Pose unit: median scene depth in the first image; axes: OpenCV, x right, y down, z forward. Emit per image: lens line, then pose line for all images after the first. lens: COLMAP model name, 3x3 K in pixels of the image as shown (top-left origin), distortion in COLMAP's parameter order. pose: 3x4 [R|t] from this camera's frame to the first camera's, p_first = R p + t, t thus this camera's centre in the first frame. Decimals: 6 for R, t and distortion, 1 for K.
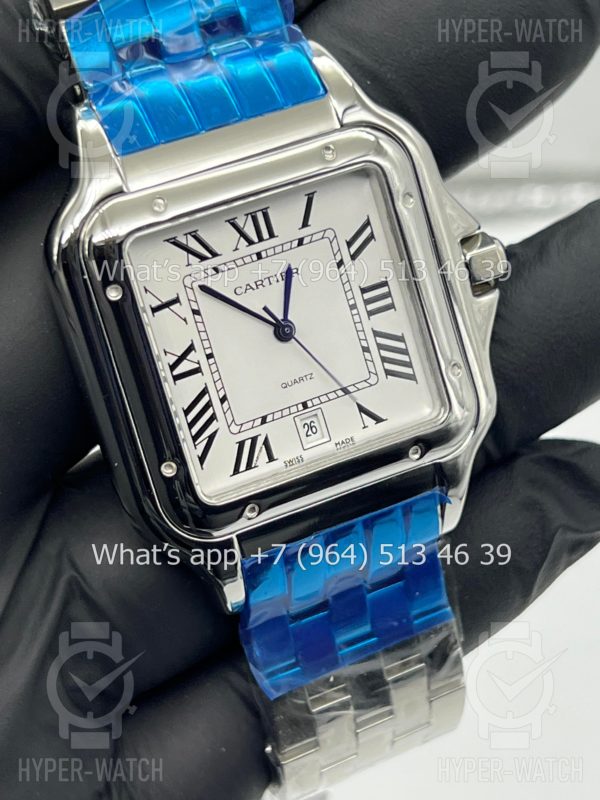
lens RADIAL K [[1877.7, 0, 307.9], [0, 1877.7, 420.6], [0, 0, 1]] dist [0.127621, 0.000000]
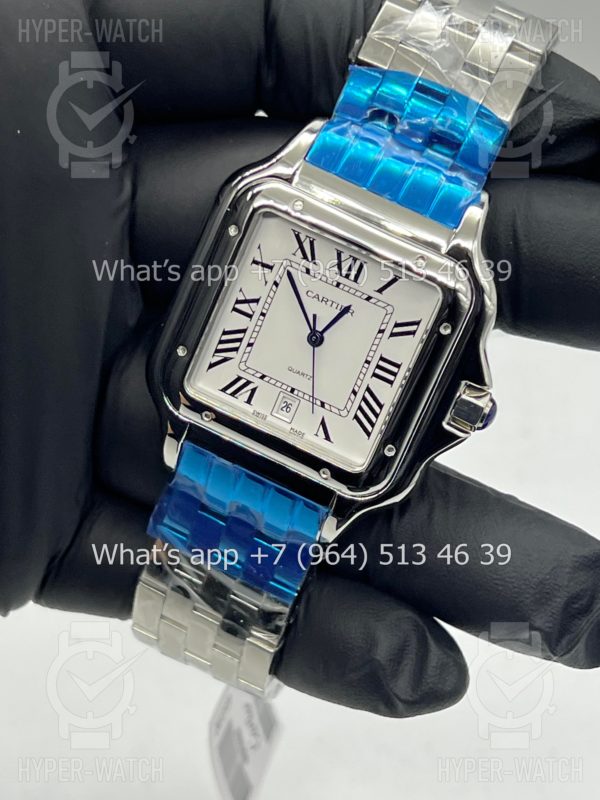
lens RADIAL K [[1877.7, 0, 296.5], [0, 1877.7, 396.0], [0, 0, 1]] dist [0.127621, 0.000000]
pose [[0.637468, 0.671561, -0.377678, 0.514466], [-0.669157, 0.725544, 0.160667, -0.224955], [0.381920, 0.150305, 0.911891, -0.227384]]
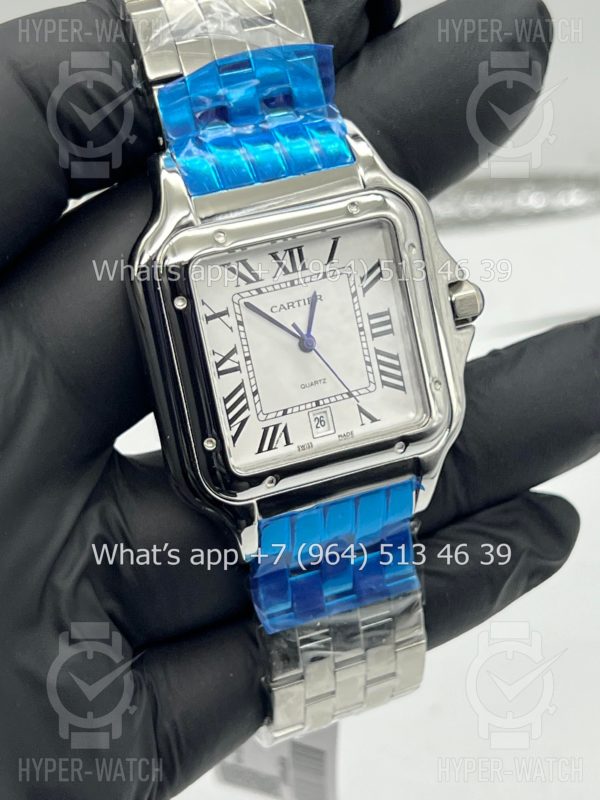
lens RADIAL K [[1877.7, 0, 300.8], [0, 1877.7, 401.4], [0, 0, 1]] dist [0.127621, 0.000000]
pose [[0.995810, 0.081568, 0.041348, -0.065832], [-0.080546, 0.996416, -0.025831, 0.024371], [-0.043306, 0.022392, 0.998811, -0.267905]]
